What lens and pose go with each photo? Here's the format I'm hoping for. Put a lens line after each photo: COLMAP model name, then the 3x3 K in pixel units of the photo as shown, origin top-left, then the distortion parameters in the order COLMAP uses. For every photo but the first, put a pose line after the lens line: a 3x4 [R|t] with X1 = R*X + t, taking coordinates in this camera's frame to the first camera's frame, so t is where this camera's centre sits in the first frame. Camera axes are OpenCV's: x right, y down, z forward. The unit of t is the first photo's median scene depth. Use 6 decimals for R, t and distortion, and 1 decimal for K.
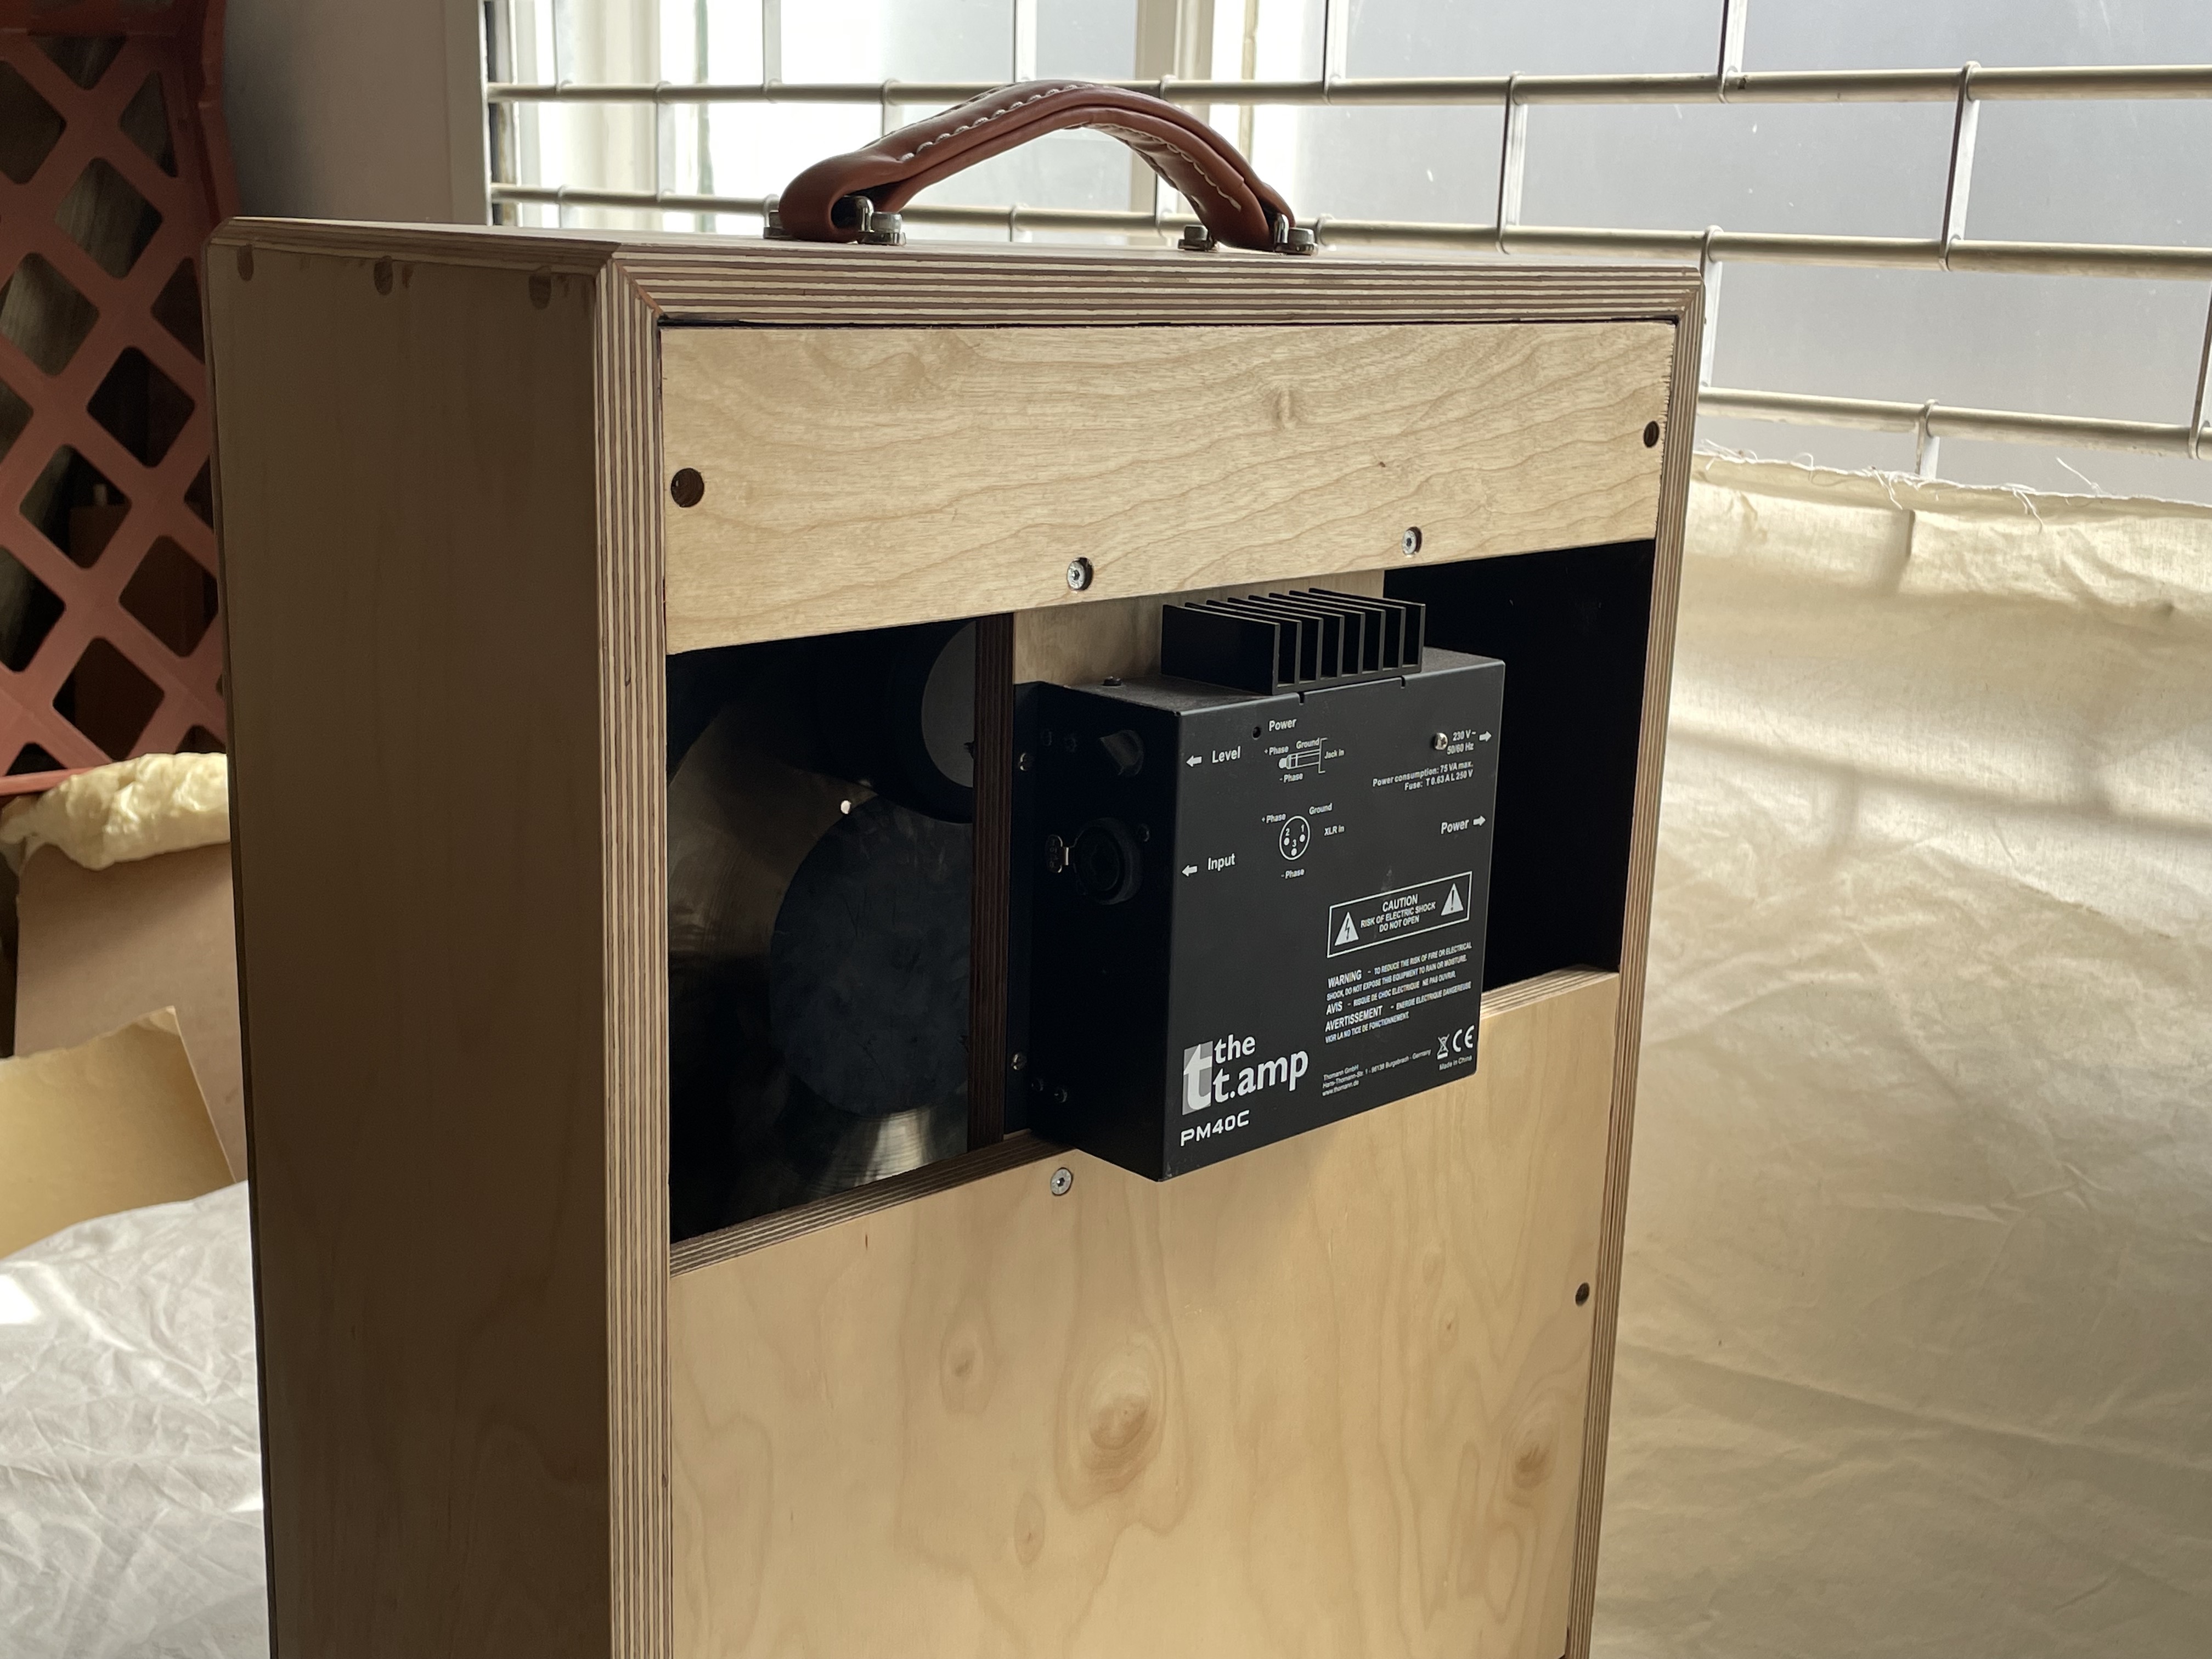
lens RADIAL K [[2370.4, 0, 1116.1], [0, 2370.4, 809.8], [0, 0, 1]] dist [0.051488, -0.027763]
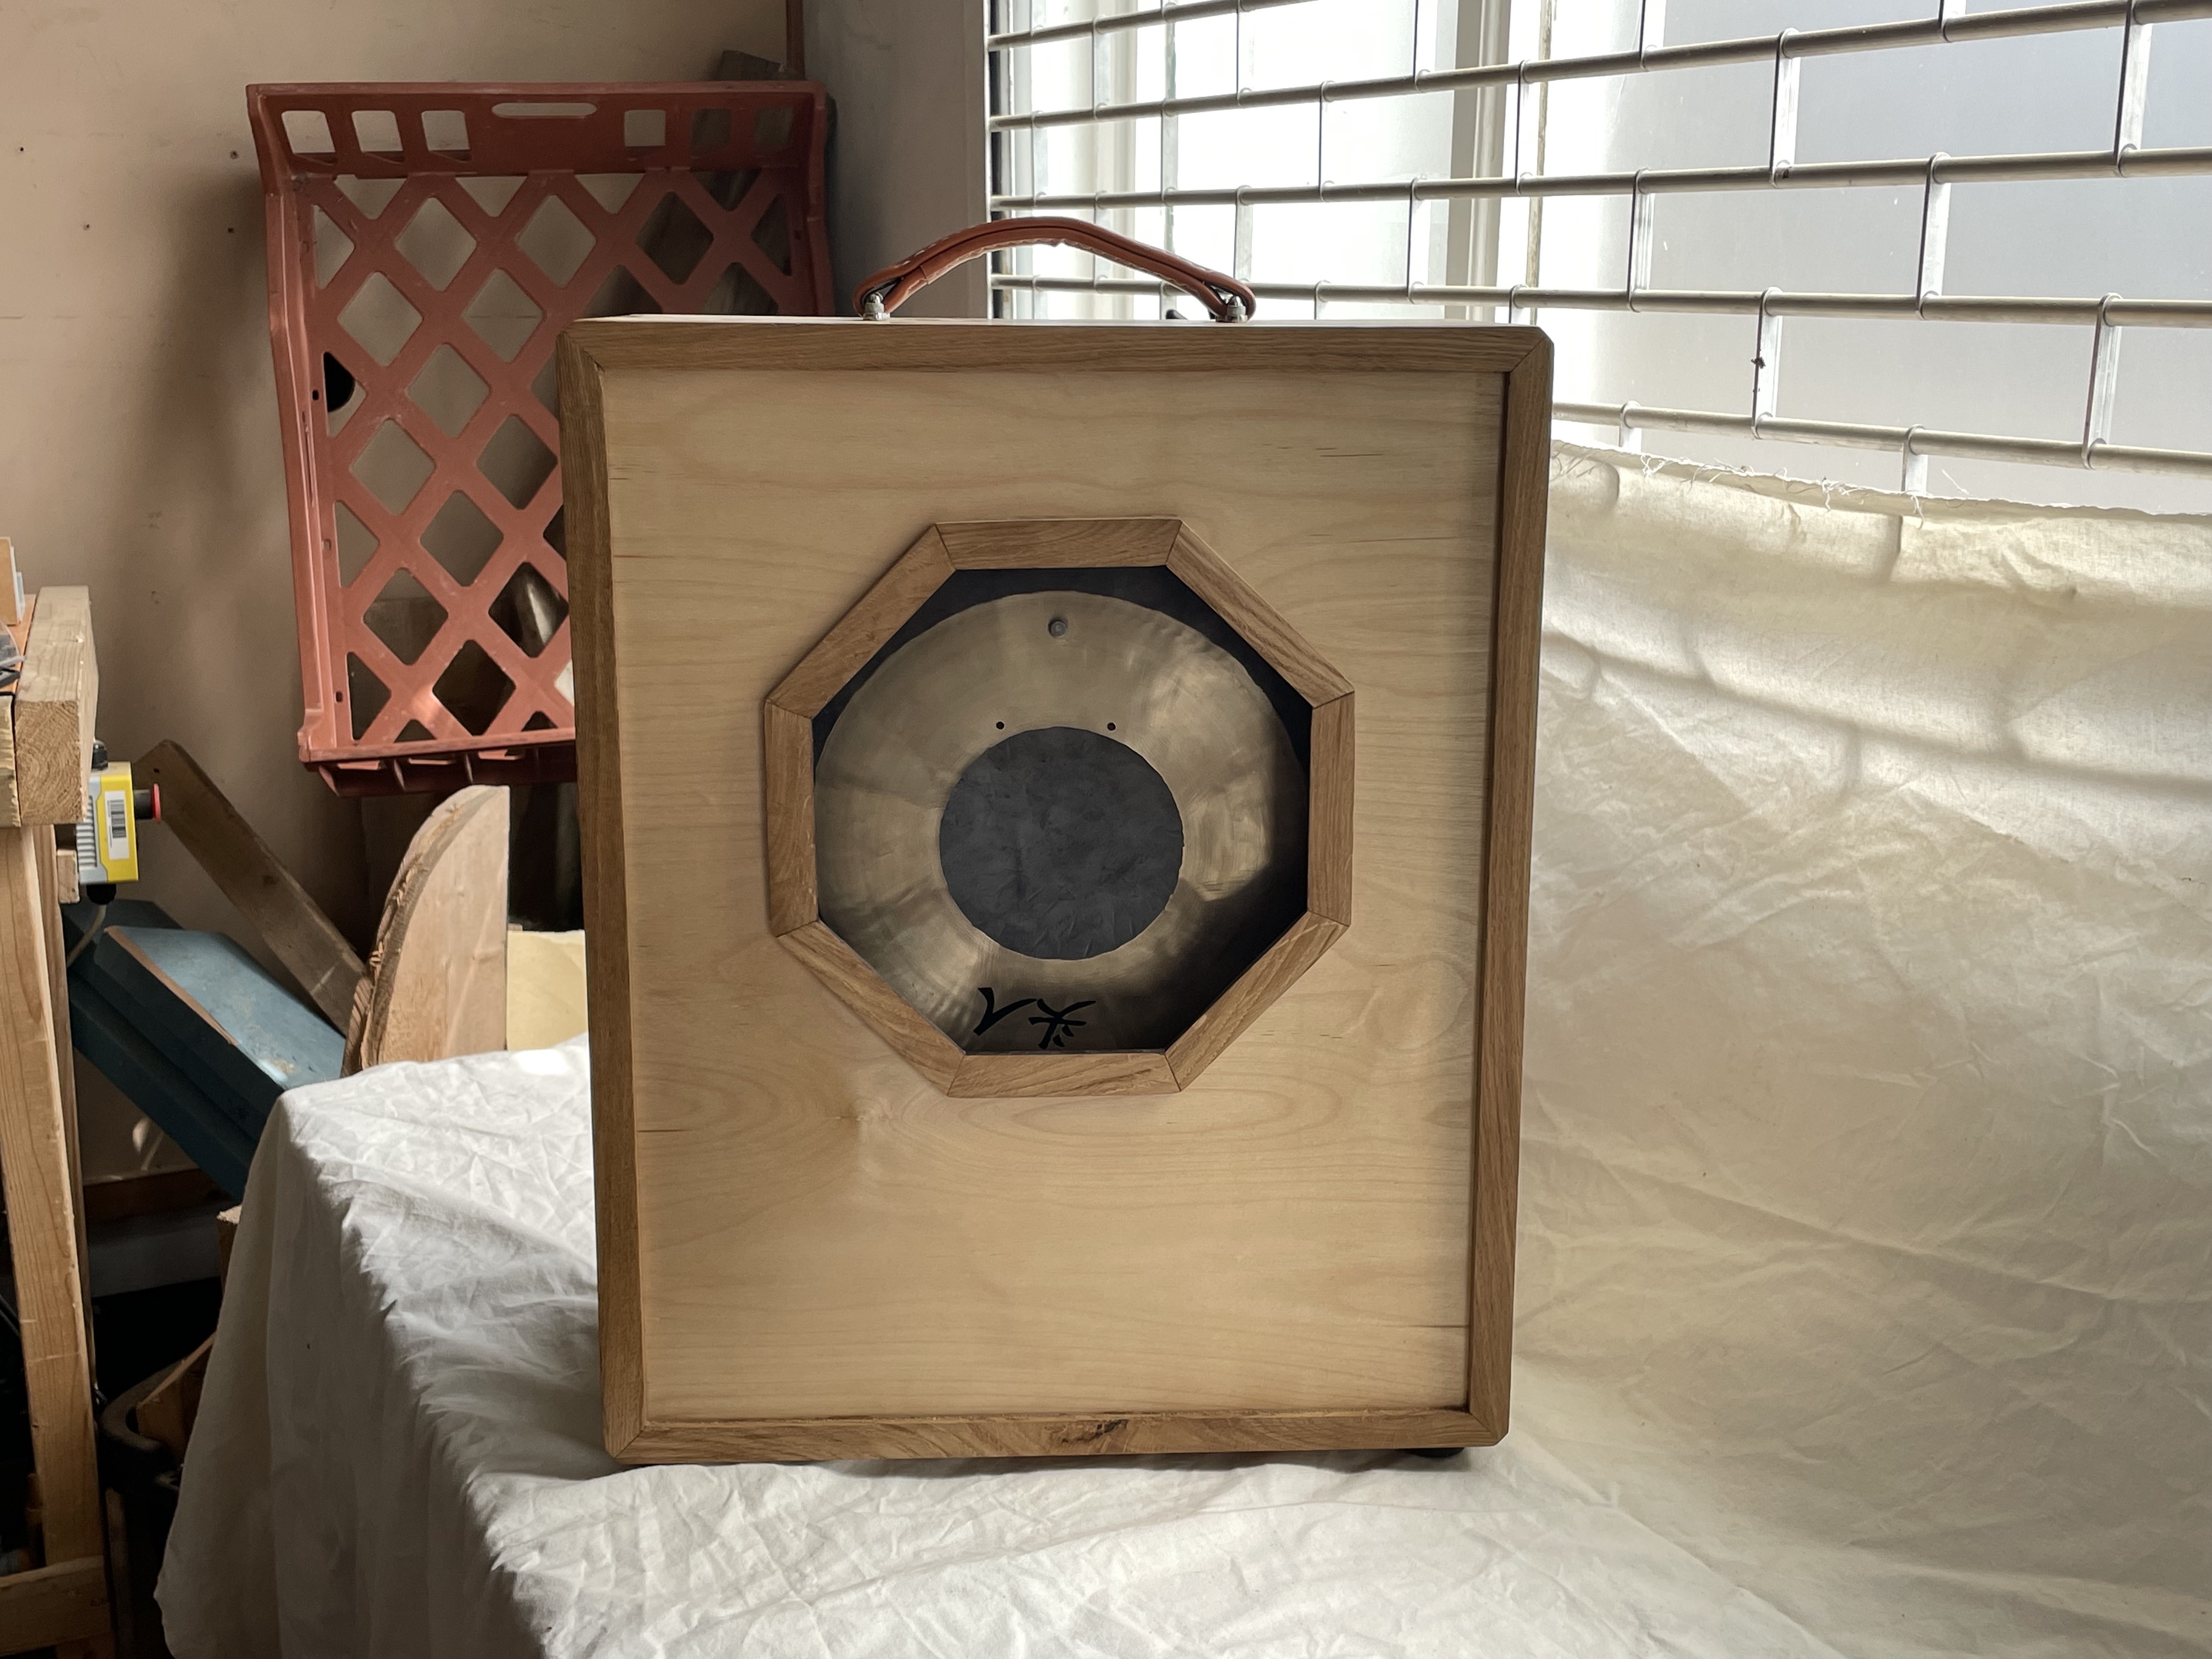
lens RADIAL K [[2356.0, 0, 1106.0], [0, 2356.0, 829.5], [0, 0, 1]] dist [0.115764, -0.209139]
pose [[0.947294, 0.043909, -0.317343, 0.346171], [-0.047997, 0.998835, -0.005070, 0.063620], [0.316751, 0.020034, 0.948297, -0.297098]]
